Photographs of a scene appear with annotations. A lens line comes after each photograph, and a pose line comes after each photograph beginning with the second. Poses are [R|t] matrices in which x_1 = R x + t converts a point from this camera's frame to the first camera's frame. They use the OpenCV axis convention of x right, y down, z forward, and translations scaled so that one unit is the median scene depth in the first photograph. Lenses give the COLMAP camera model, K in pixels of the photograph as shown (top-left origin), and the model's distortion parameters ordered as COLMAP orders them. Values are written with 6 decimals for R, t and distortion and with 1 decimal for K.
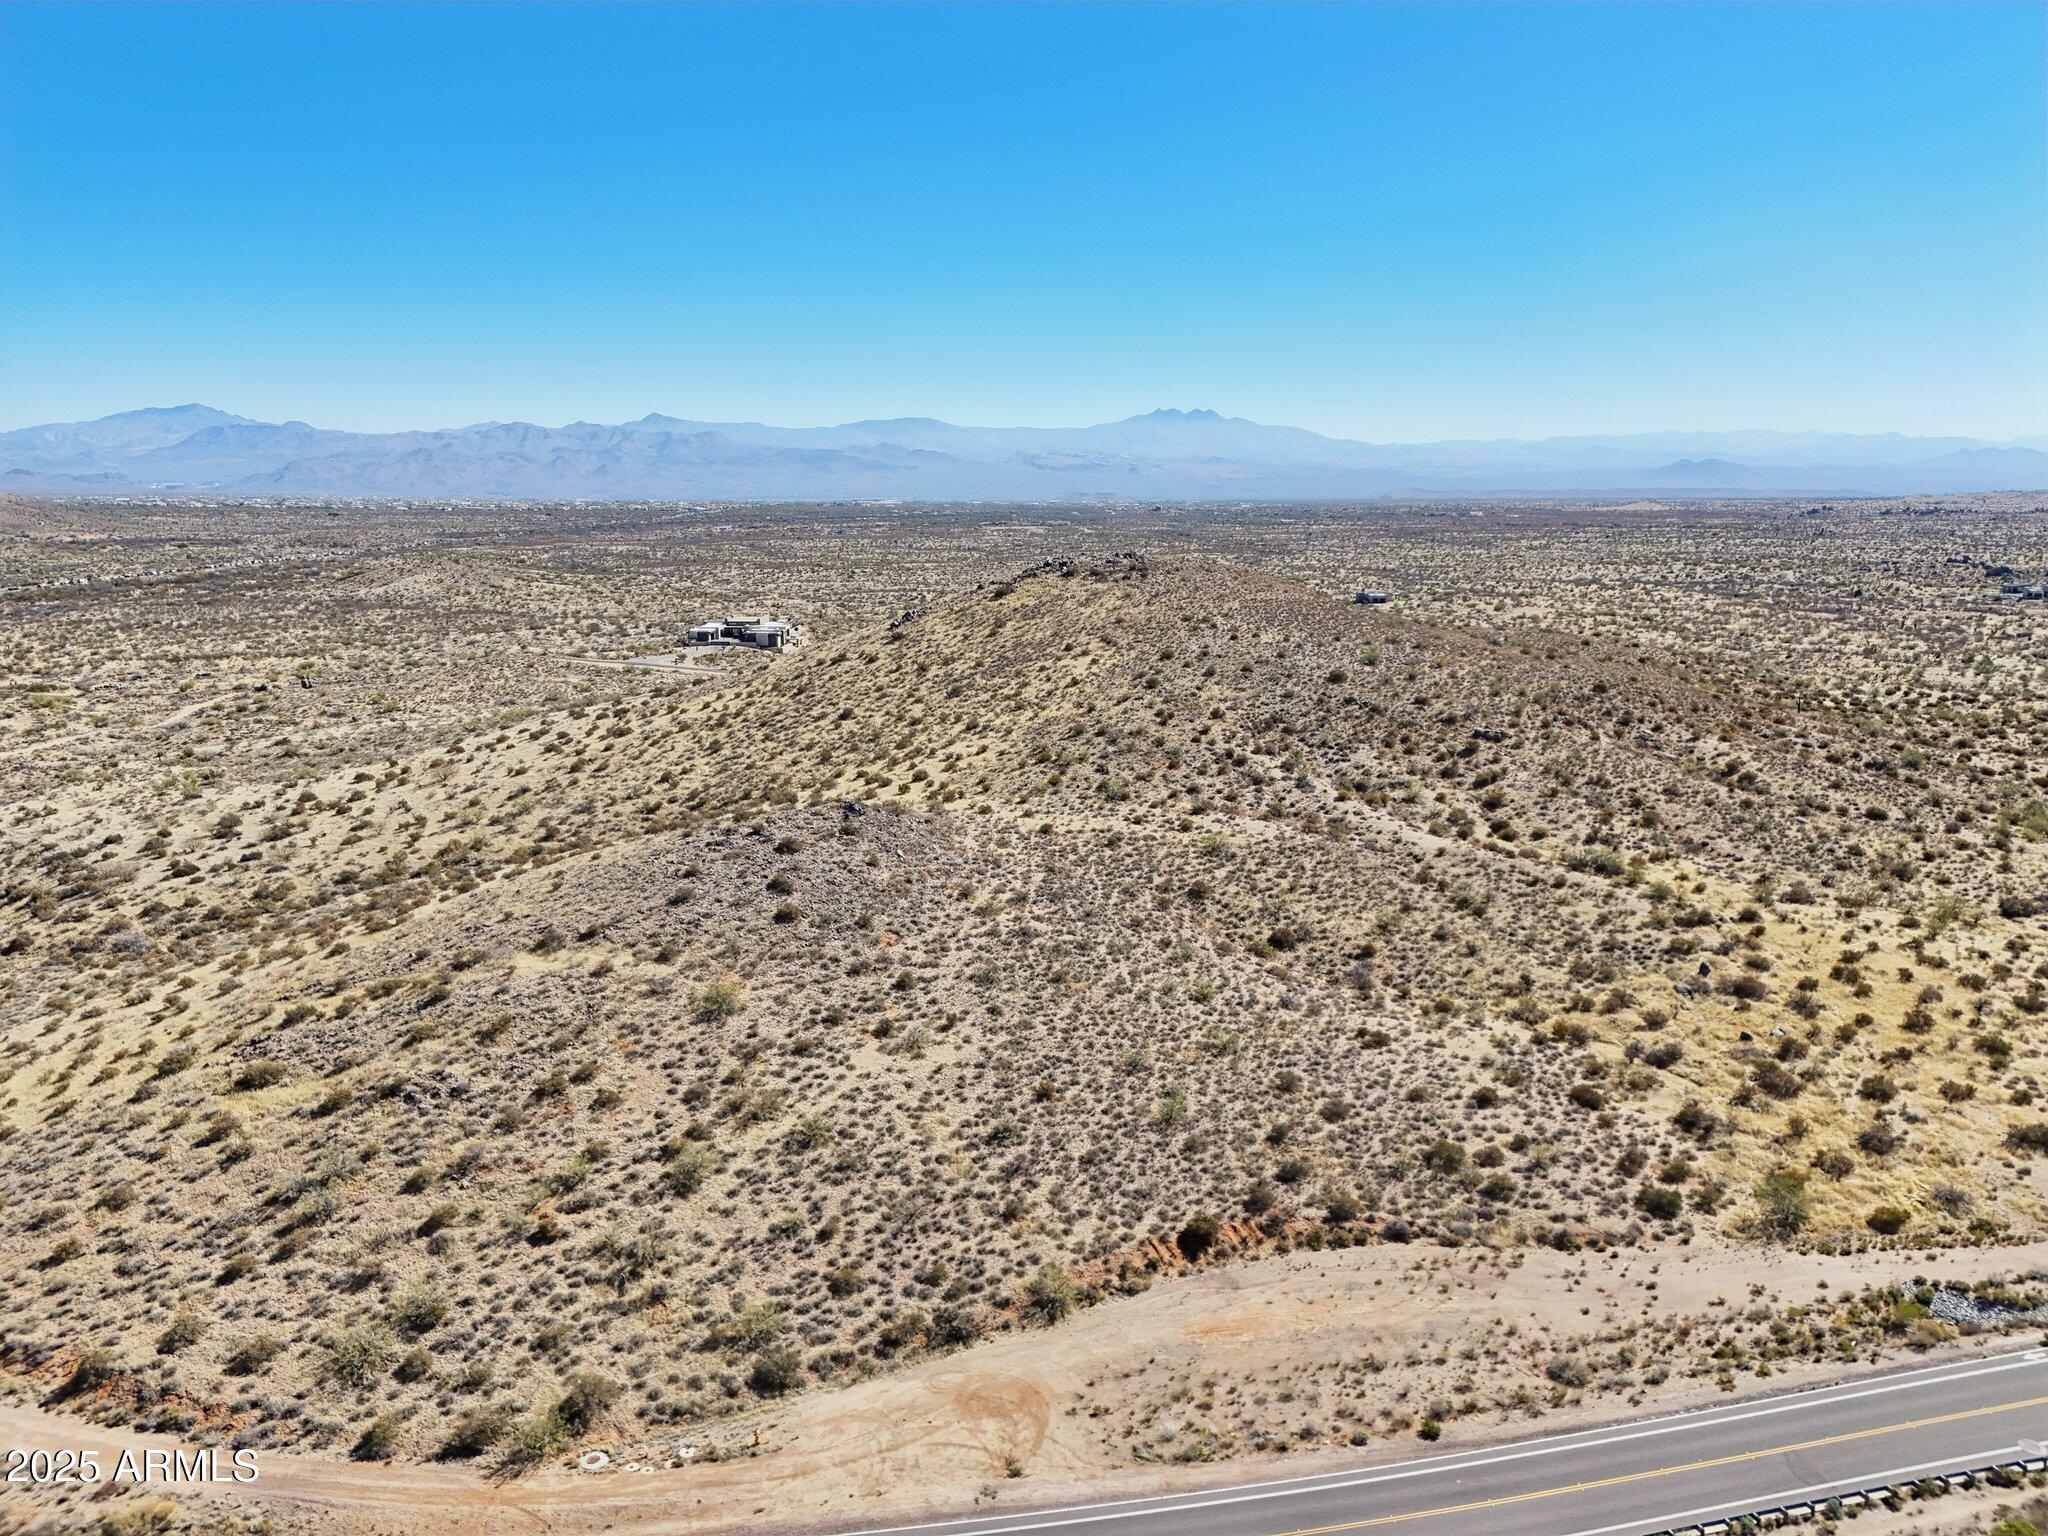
lens RADIAL K [[1502.4, 0, 1012.2], [0, 1502.4, 761.0], [0, 0, 1]] dist [0.083494, -0.091460]
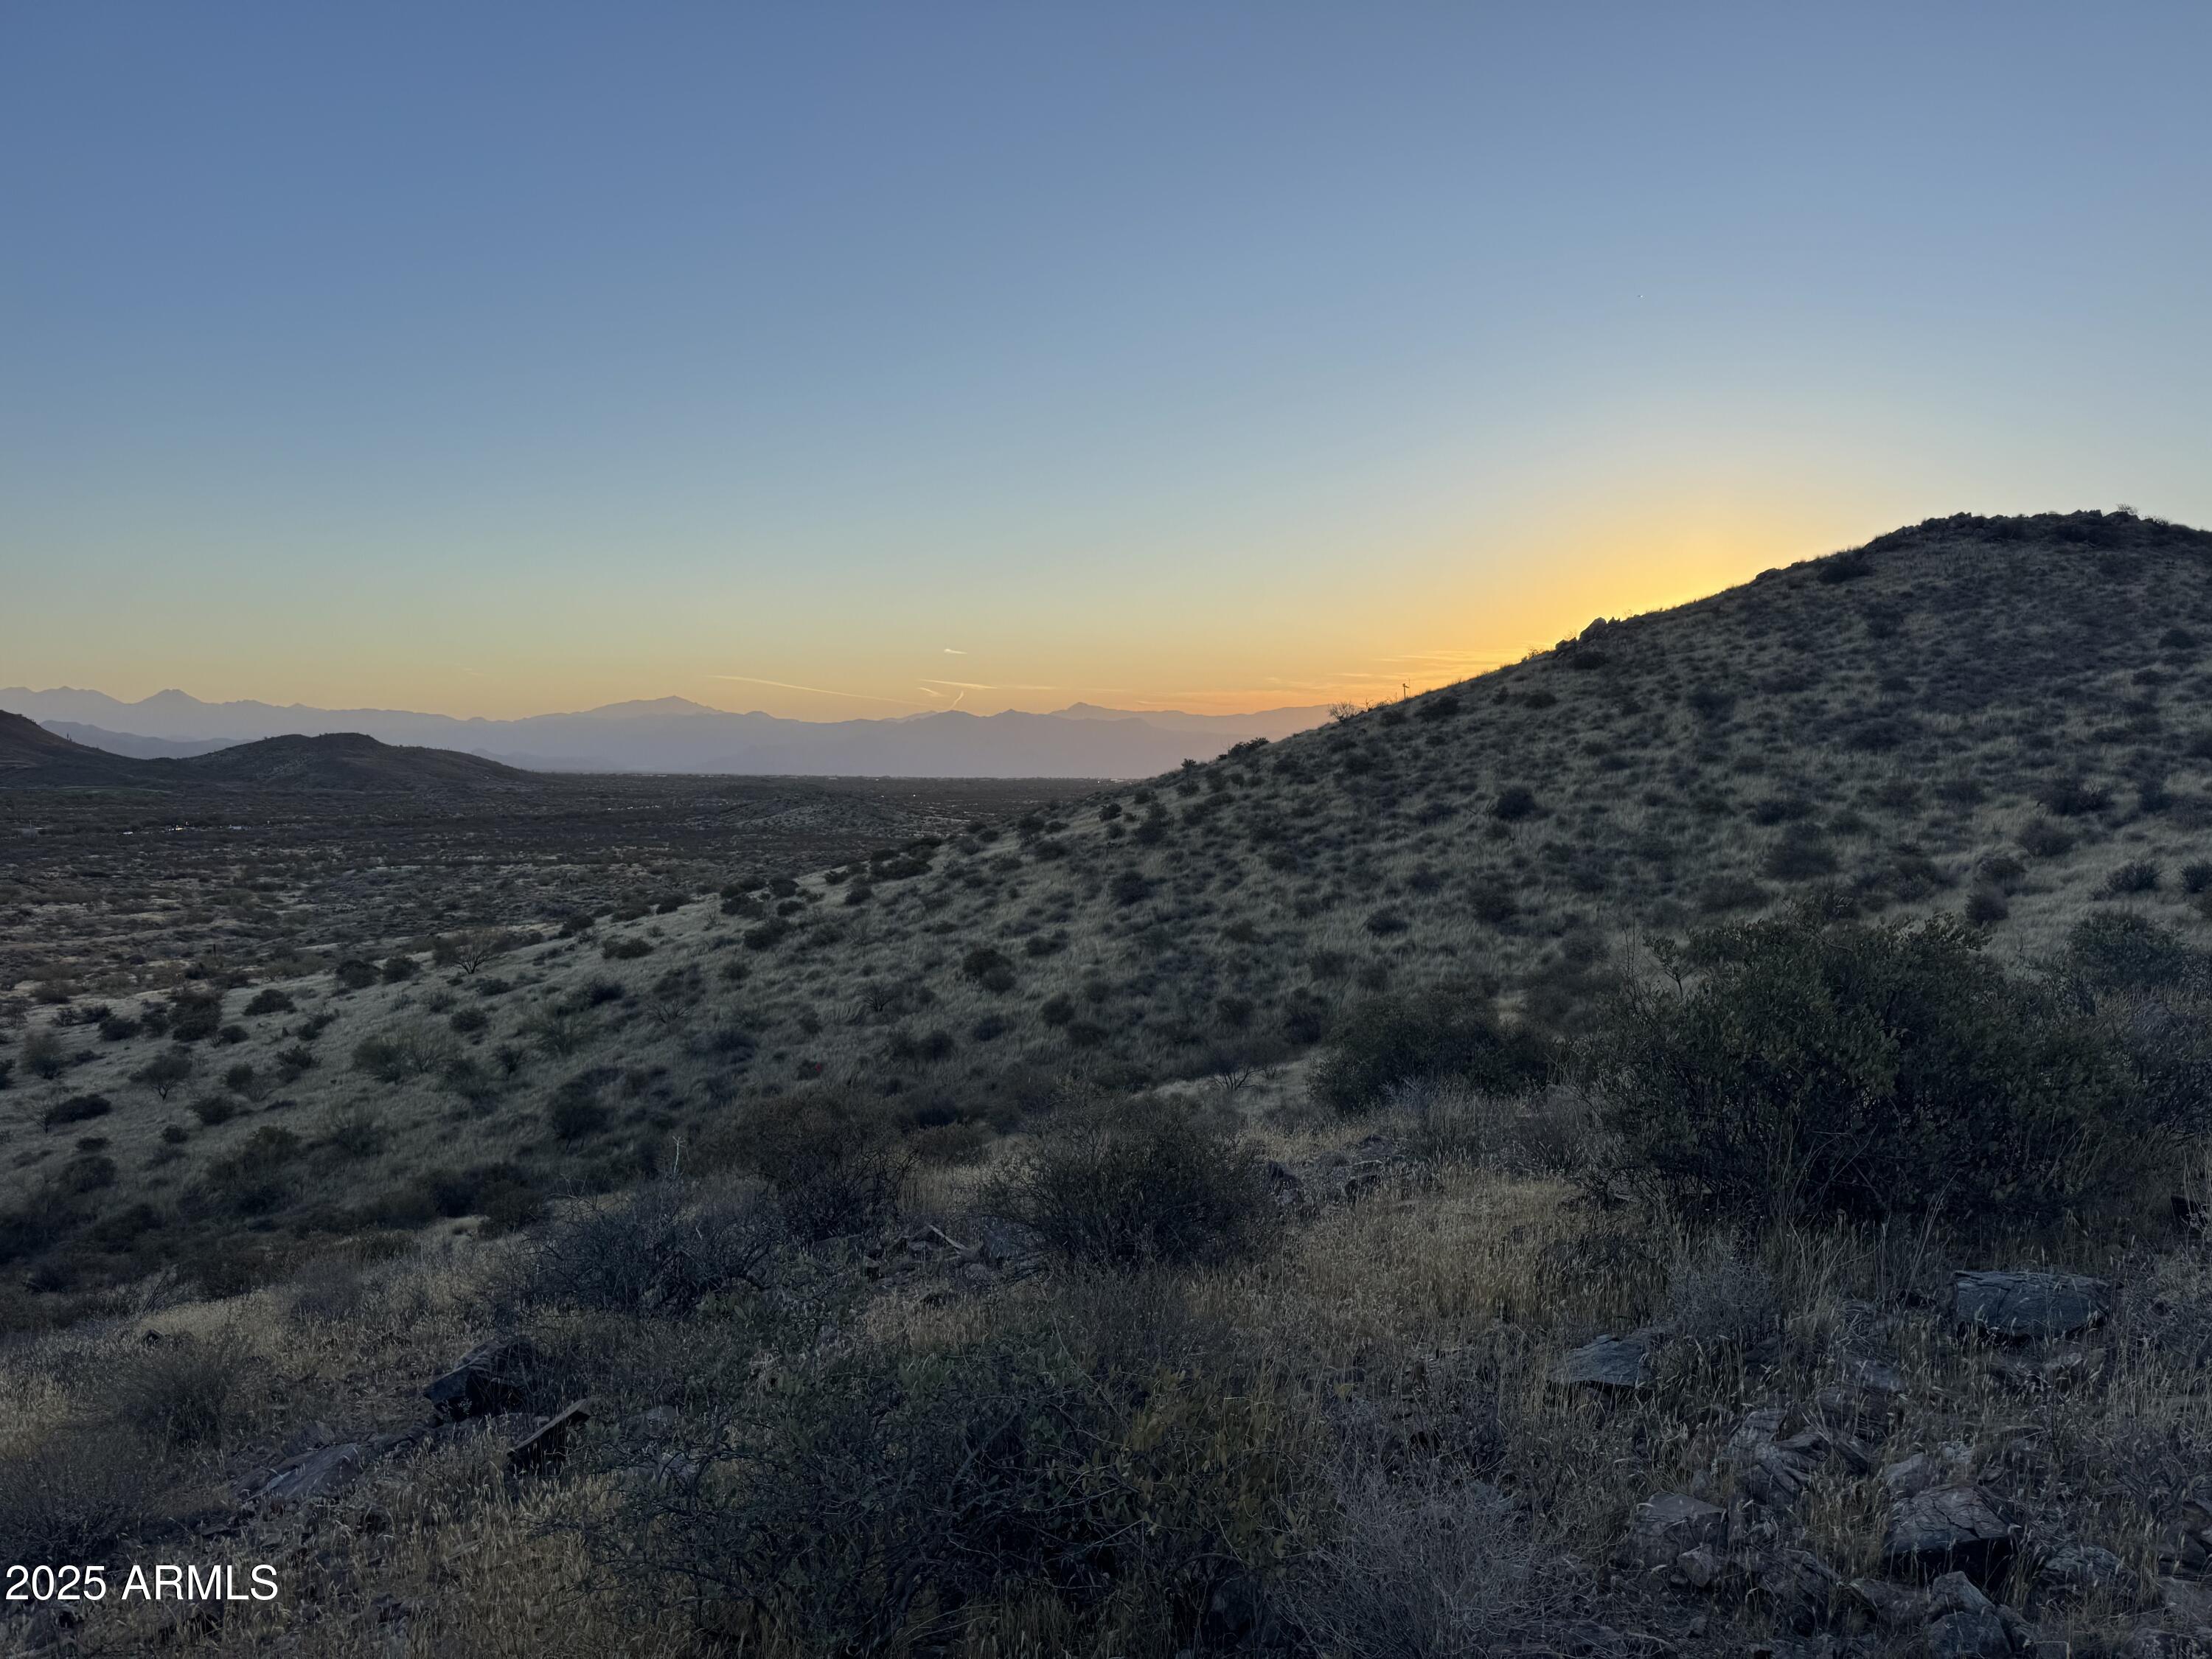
lens RADIAL K [[1536.1, 0, 1100.1], [0, 1536.1, 829.8], [0, 0, 1]] dist [0.090375, -0.115513]
pose [[0.977746, 0.017625, -0.209053, -0.235393], [-0.046533, 0.989863, -0.134184, 0.045998], [0.204569, 0.140926, 0.968654, 1.180253]]
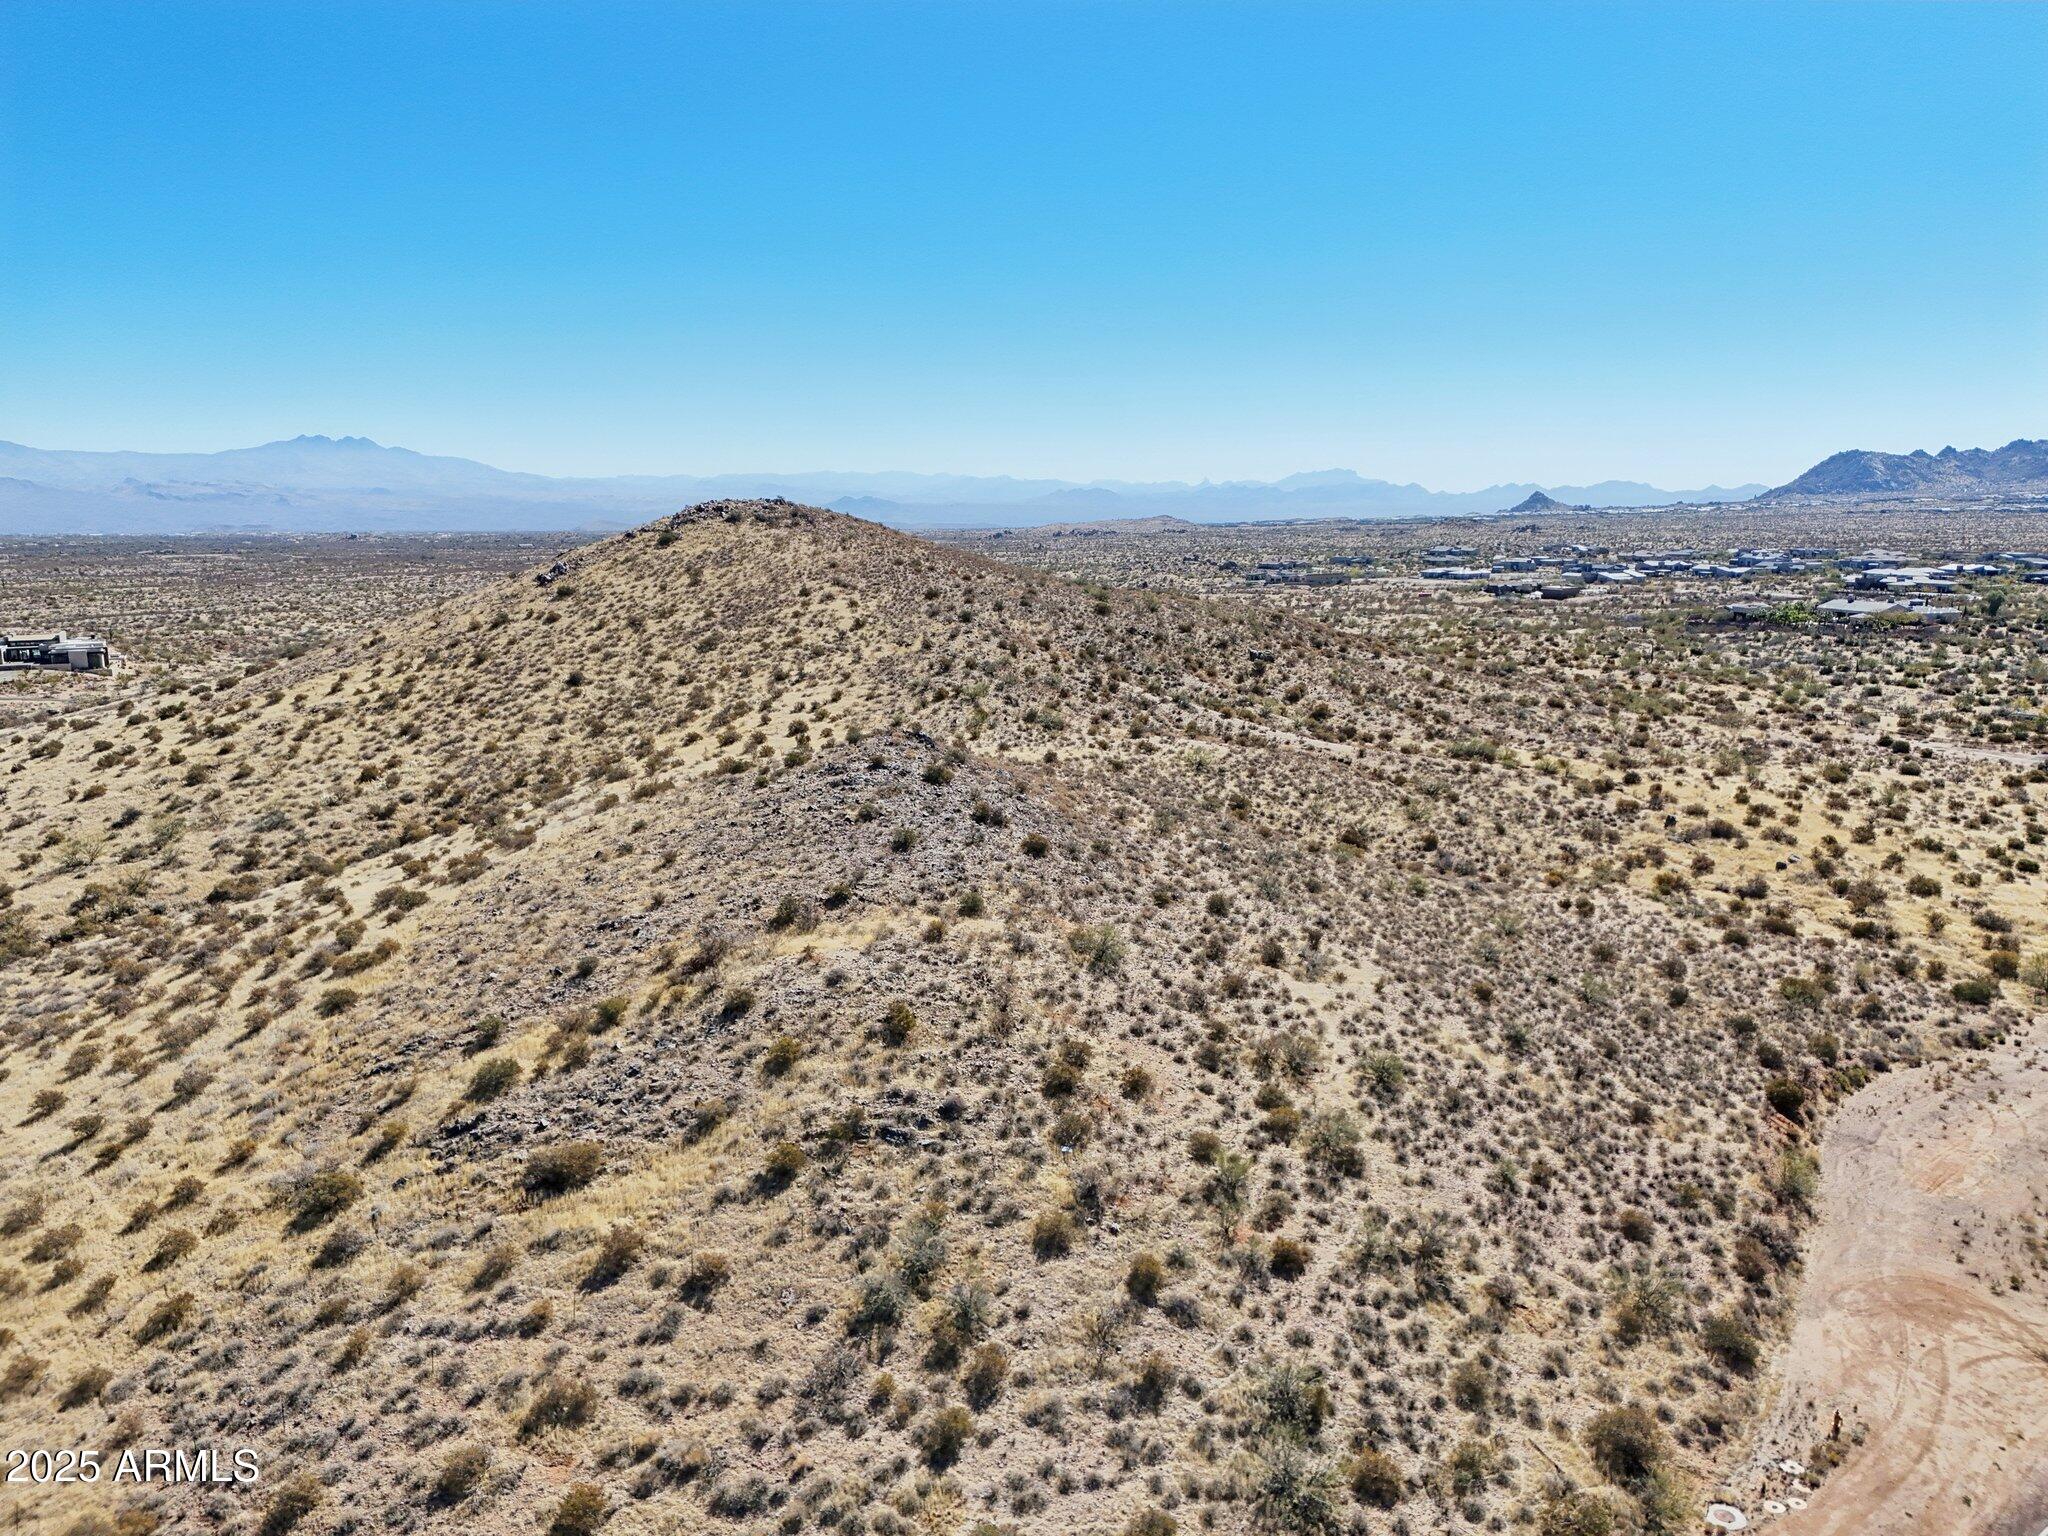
lens RADIAL K [[1502.4, 0, 1005.5], [0, 1502.4, 811.2], [0, 0, 1]] dist [0.083494, -0.091460]
pose [[0.868626, -0.100478, 0.485173, -0.560644], [0.096089, 0.994792, 0.033986, 0.059142], [-0.486061, 0.017098, 0.873758, 0.361992]]
